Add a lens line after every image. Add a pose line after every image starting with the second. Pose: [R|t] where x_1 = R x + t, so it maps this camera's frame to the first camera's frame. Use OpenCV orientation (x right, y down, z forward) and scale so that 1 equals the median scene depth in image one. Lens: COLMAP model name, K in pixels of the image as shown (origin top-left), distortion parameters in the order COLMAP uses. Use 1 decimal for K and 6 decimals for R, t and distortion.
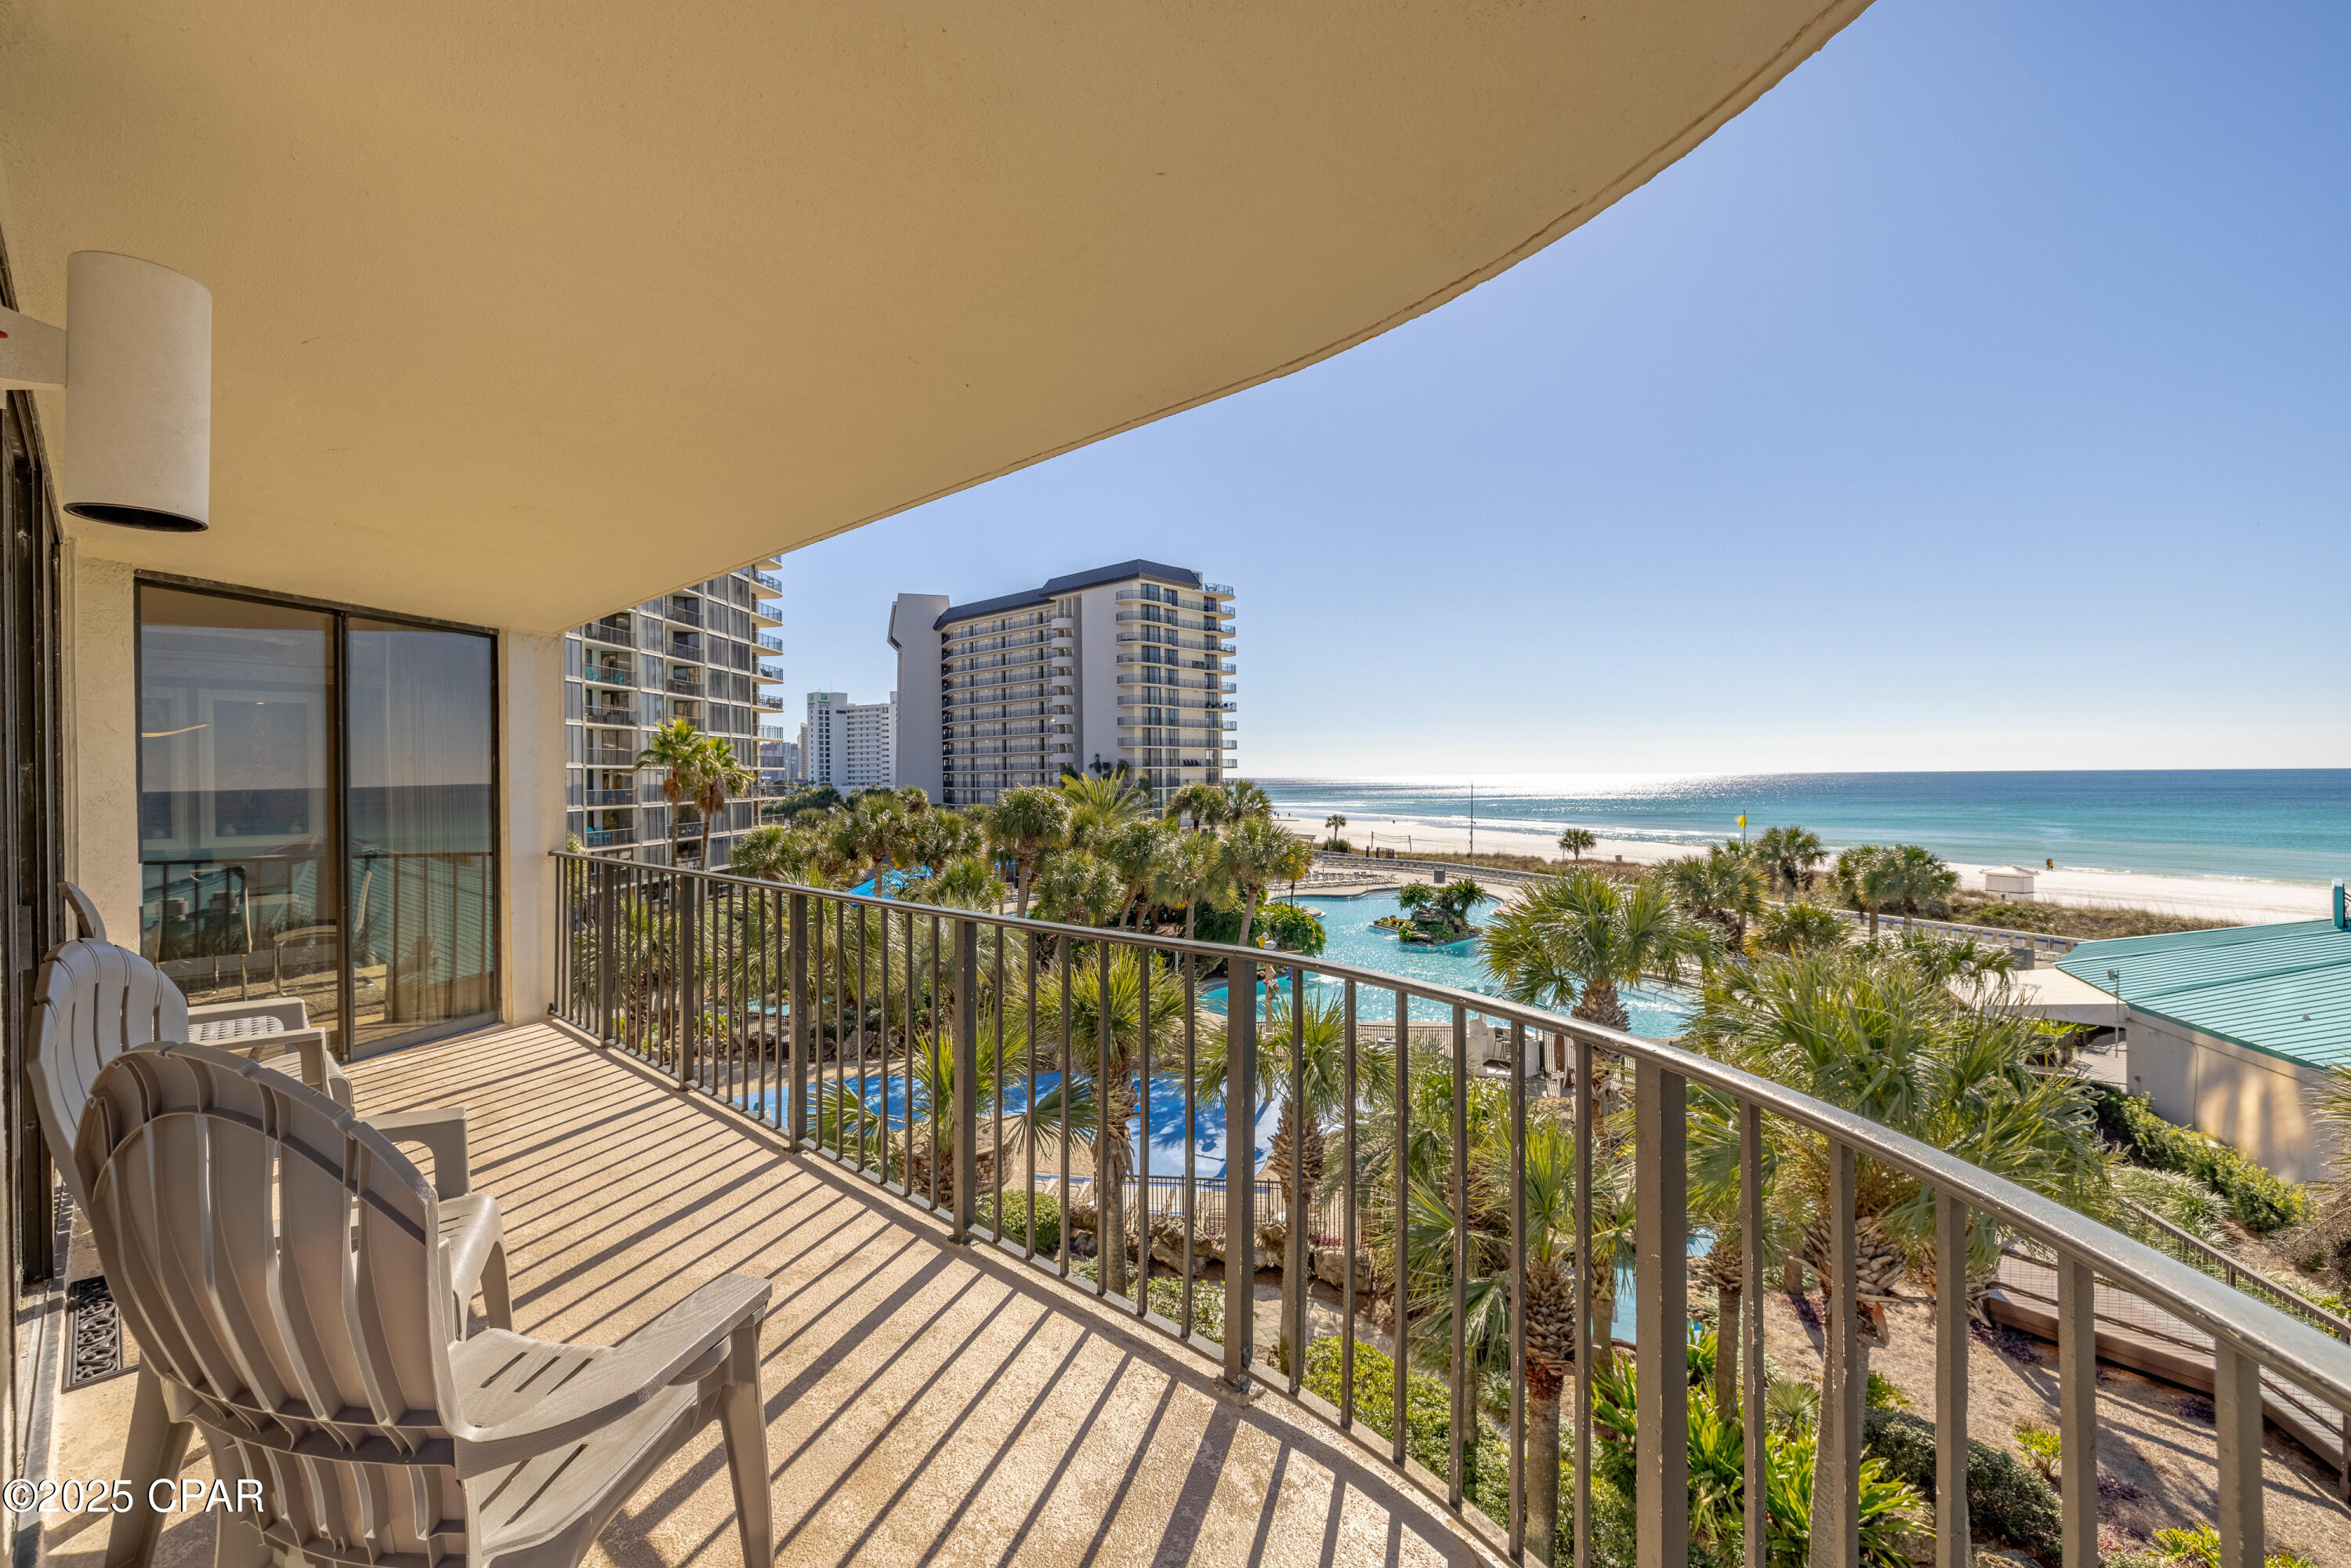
lens RADIAL K [[1009.7, 0, 1172.1], [0, 1009.7, 773.4], [0, 0, 1]] dist [0.000055, 0.000292]
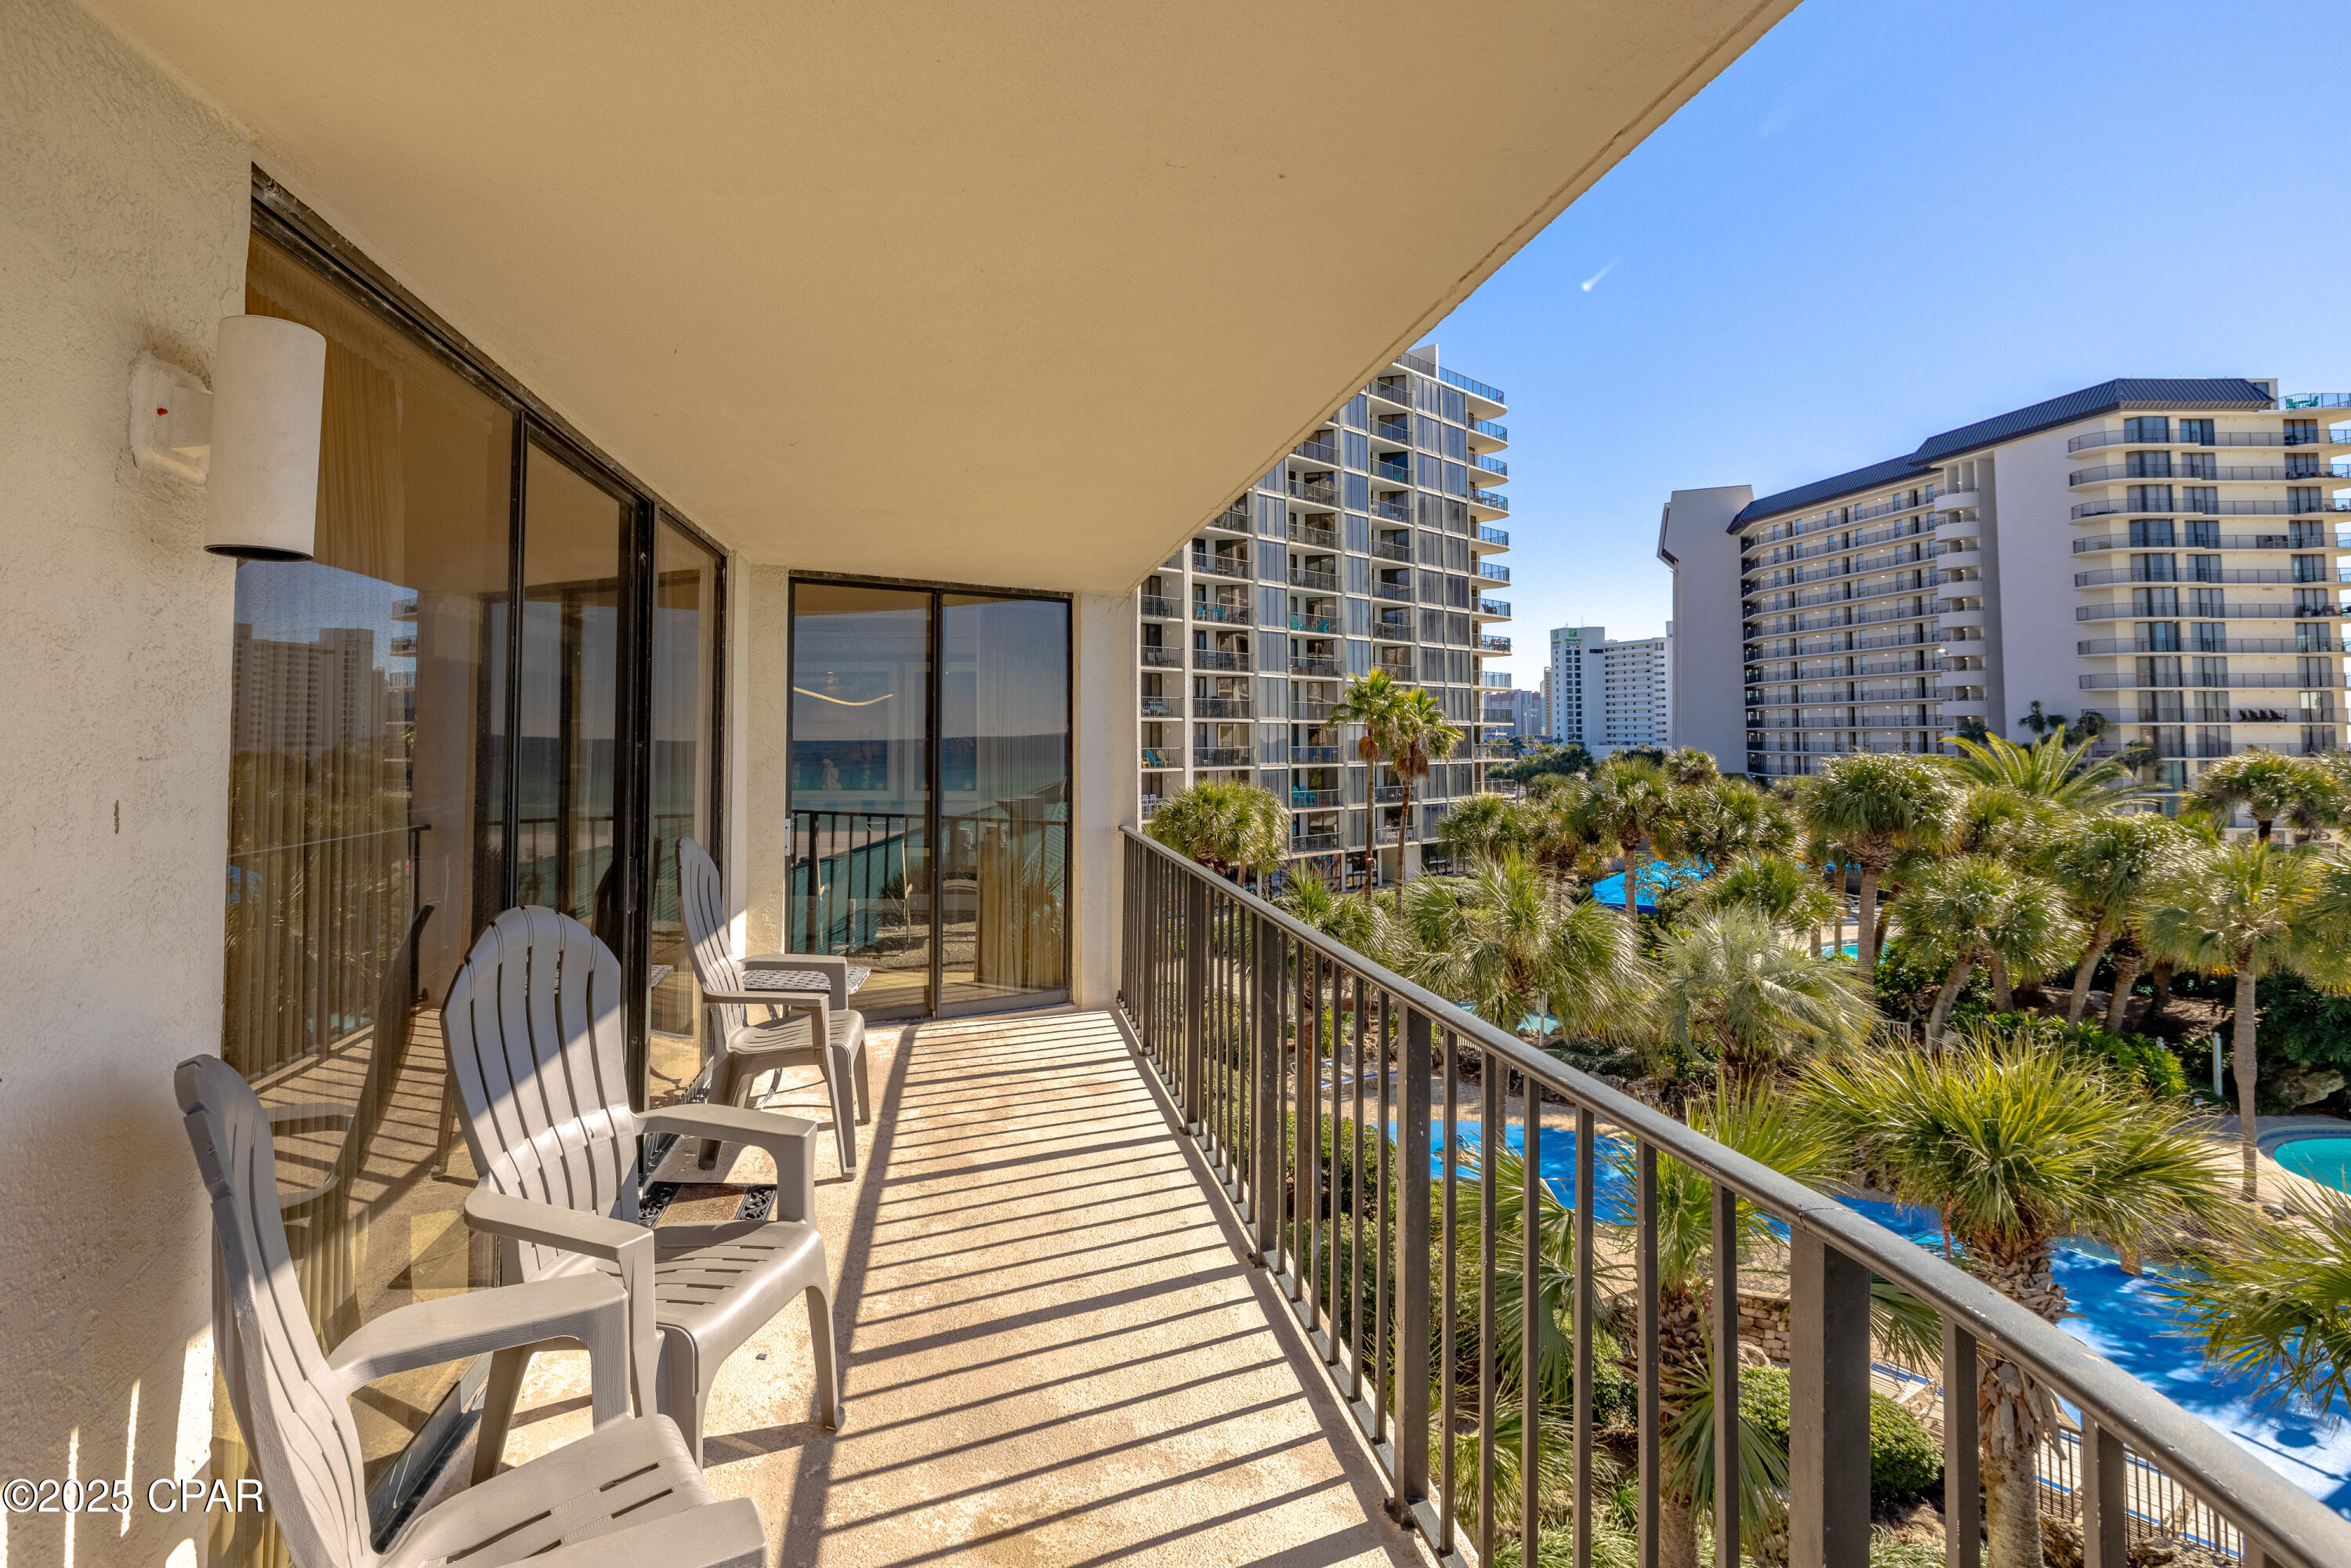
lens RADIAL K [[1119.6, 0, 1175.1], [0, 1119.6, 658.9], [0, 0, 1]] dist [-0.002745, 0.000161]
pose [[0.675052, -0.025800, -0.737319, 0.095118], [-0.005625, 0.999179, -0.040114, -0.018336], [0.737749, 0.031227, 0.674353, 0.174151]]
